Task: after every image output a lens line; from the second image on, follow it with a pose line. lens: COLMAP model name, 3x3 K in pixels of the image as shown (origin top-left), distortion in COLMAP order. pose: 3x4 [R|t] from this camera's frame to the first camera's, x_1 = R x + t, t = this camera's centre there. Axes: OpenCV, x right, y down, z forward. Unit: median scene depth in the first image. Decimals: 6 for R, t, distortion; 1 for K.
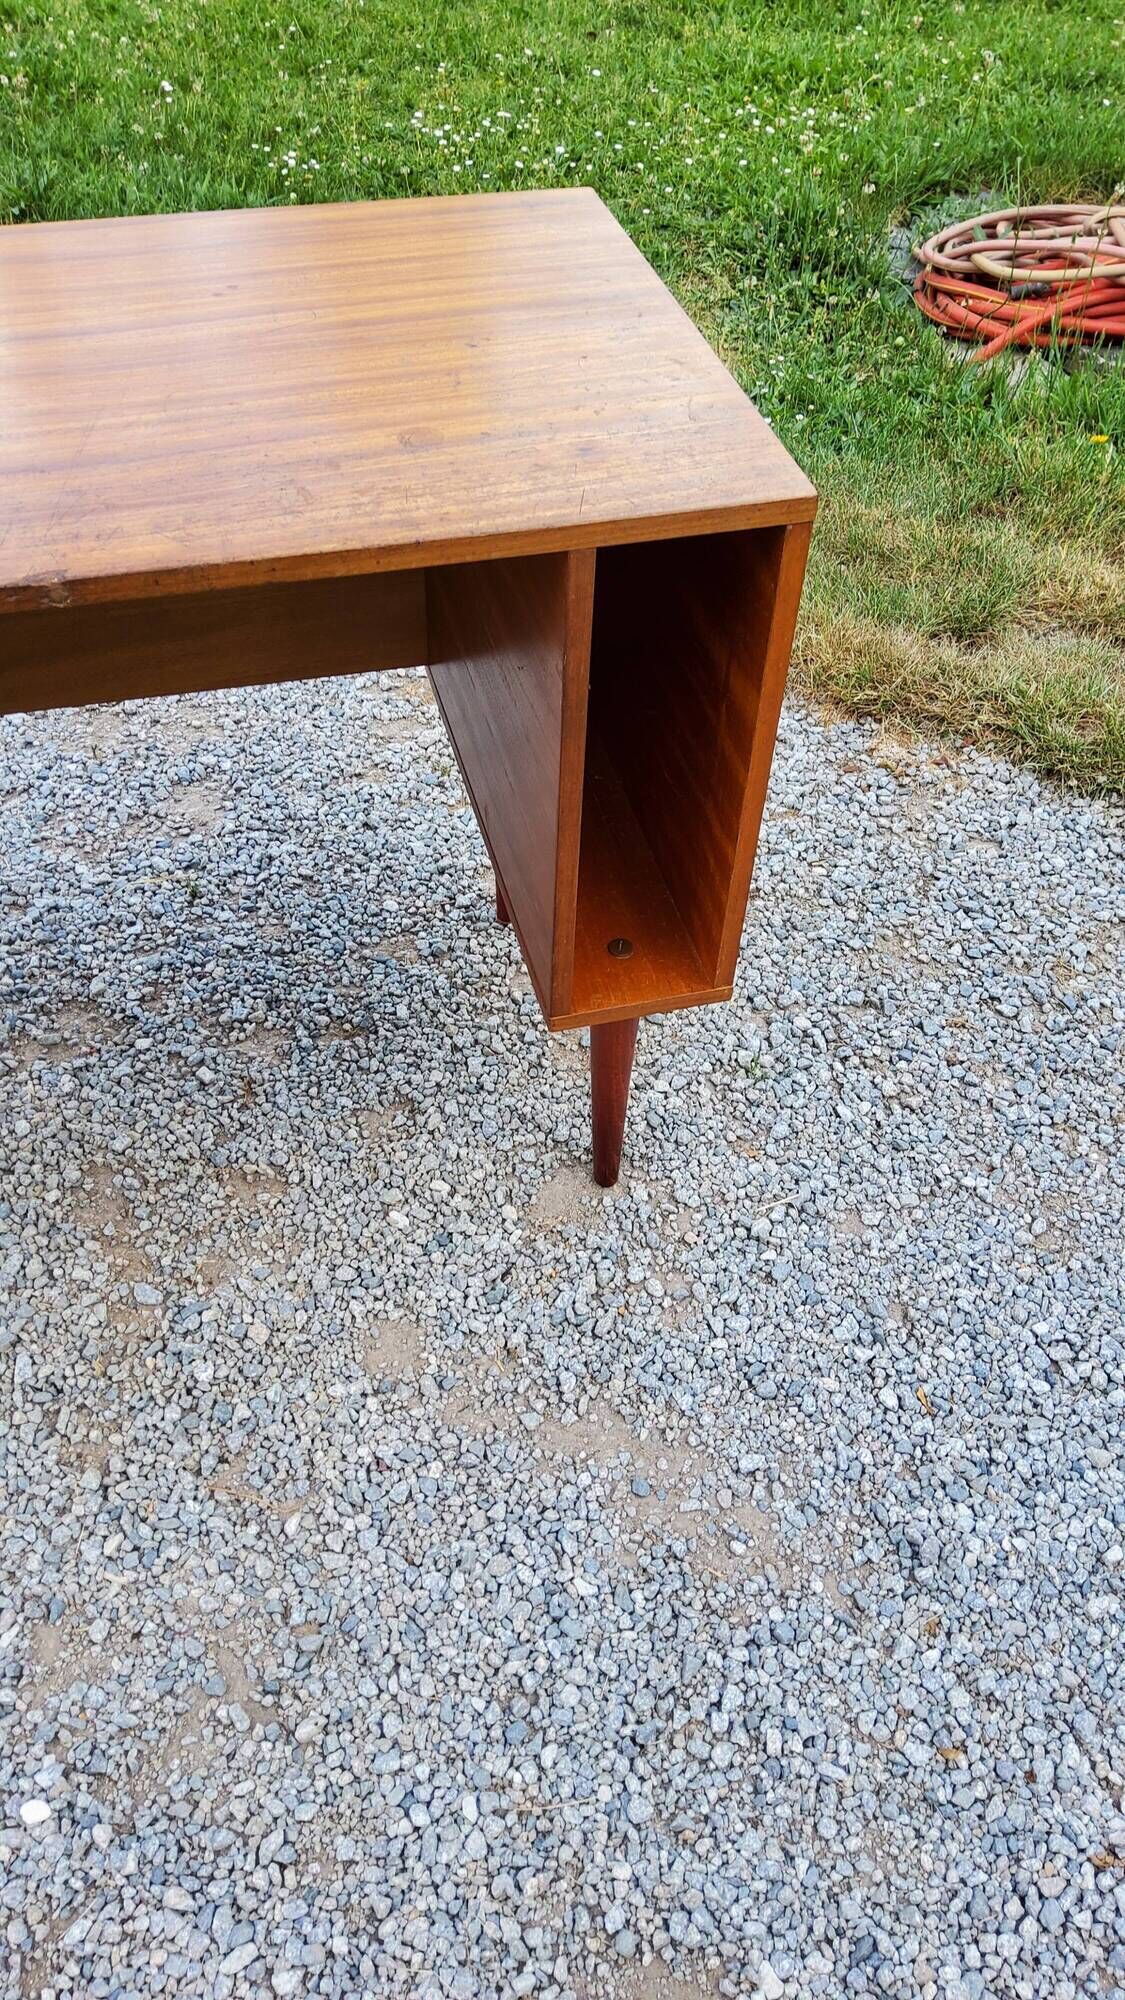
lens RADIAL K [[1520.7, 0, 570.6], [0, 1520.7, 966.5], [0, 0, 1]] dist [0.072159, -0.124619]
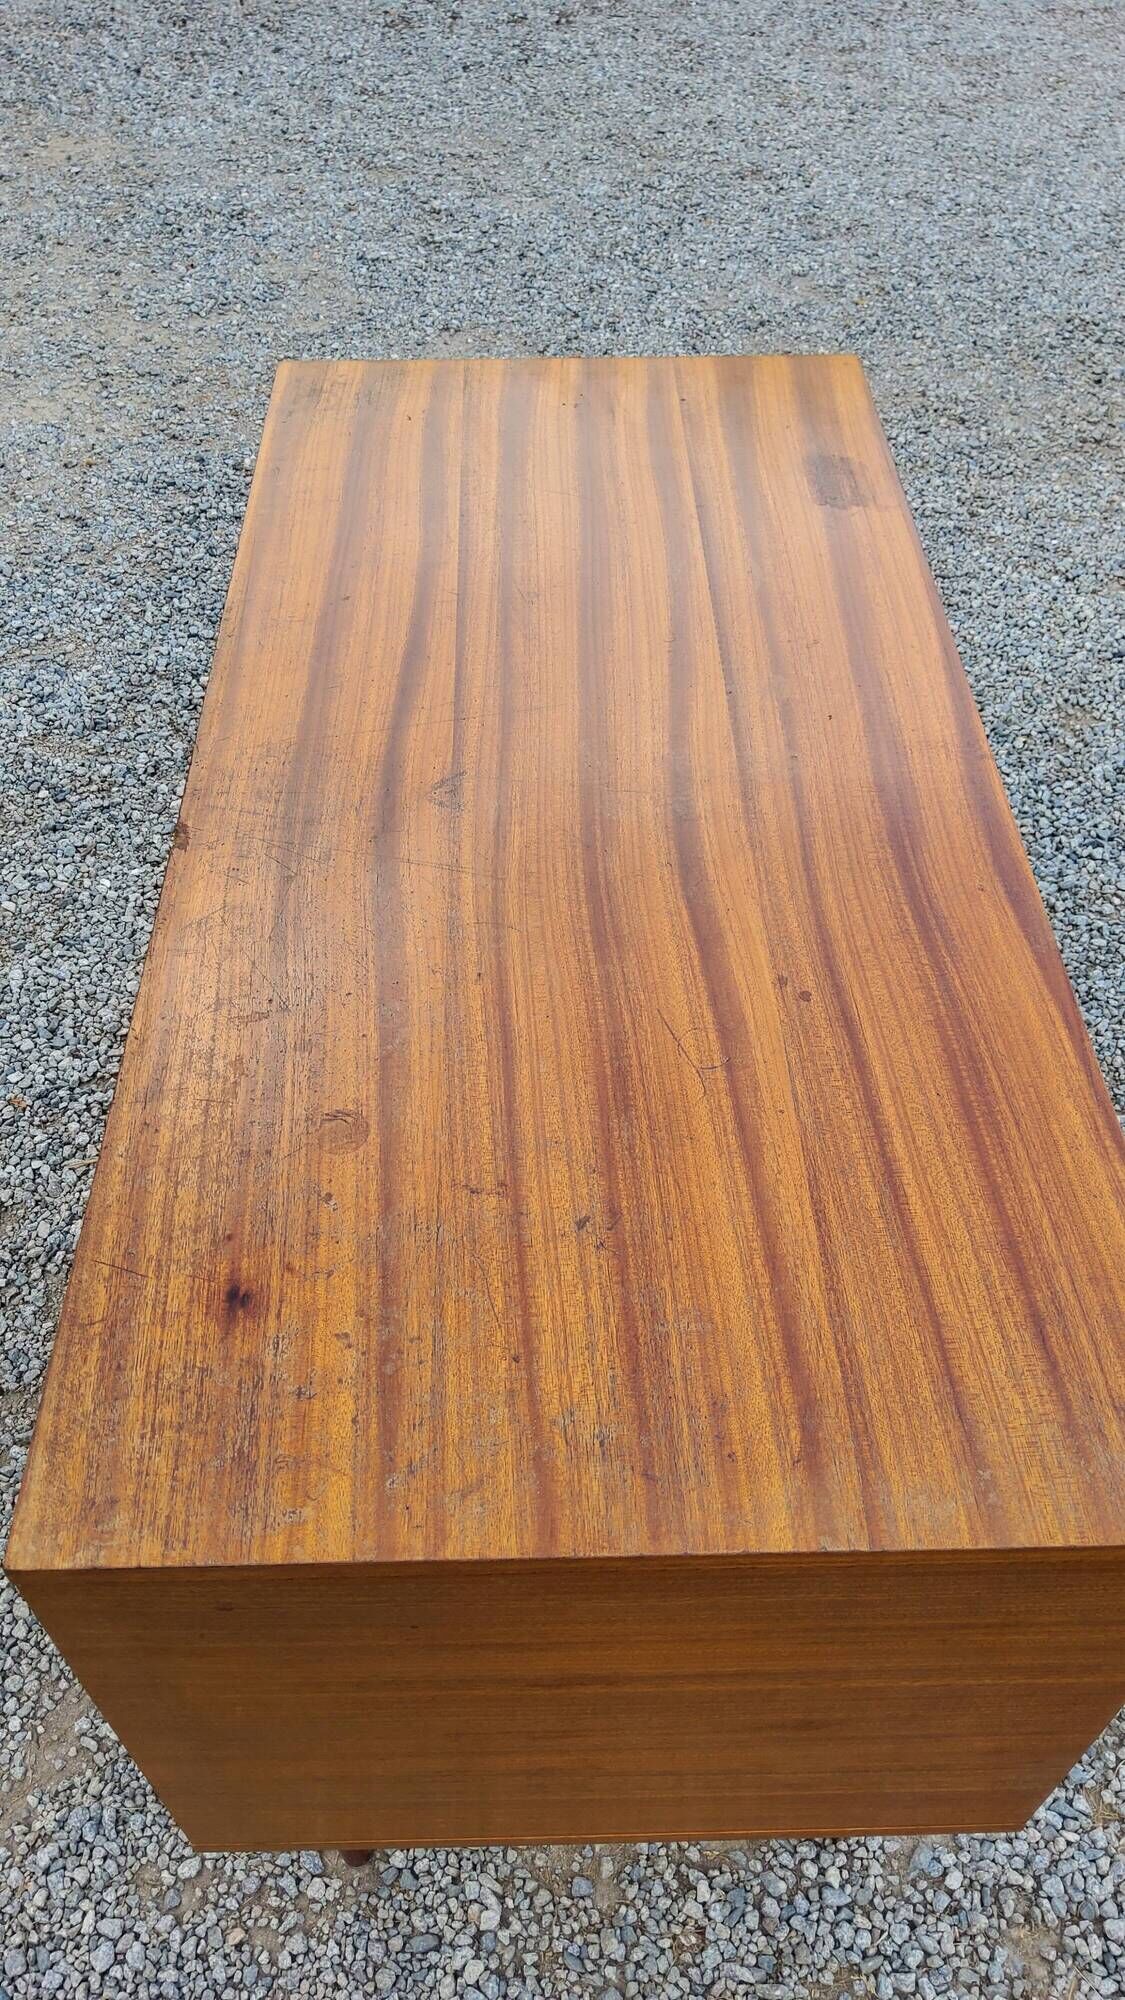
lens RADIAL K [[1520.7, 0, 567.5], [0, 1520.7, 989.0], [0, 0, 1]] dist [0.072159, -0.124619]
pose [[-0.232837, 0.691693, -0.683628, 0.247721], [-0.703749, 0.365324, 0.609324, -0.629079], [0.671211, 0.622975, 0.401717, 0.478268]]
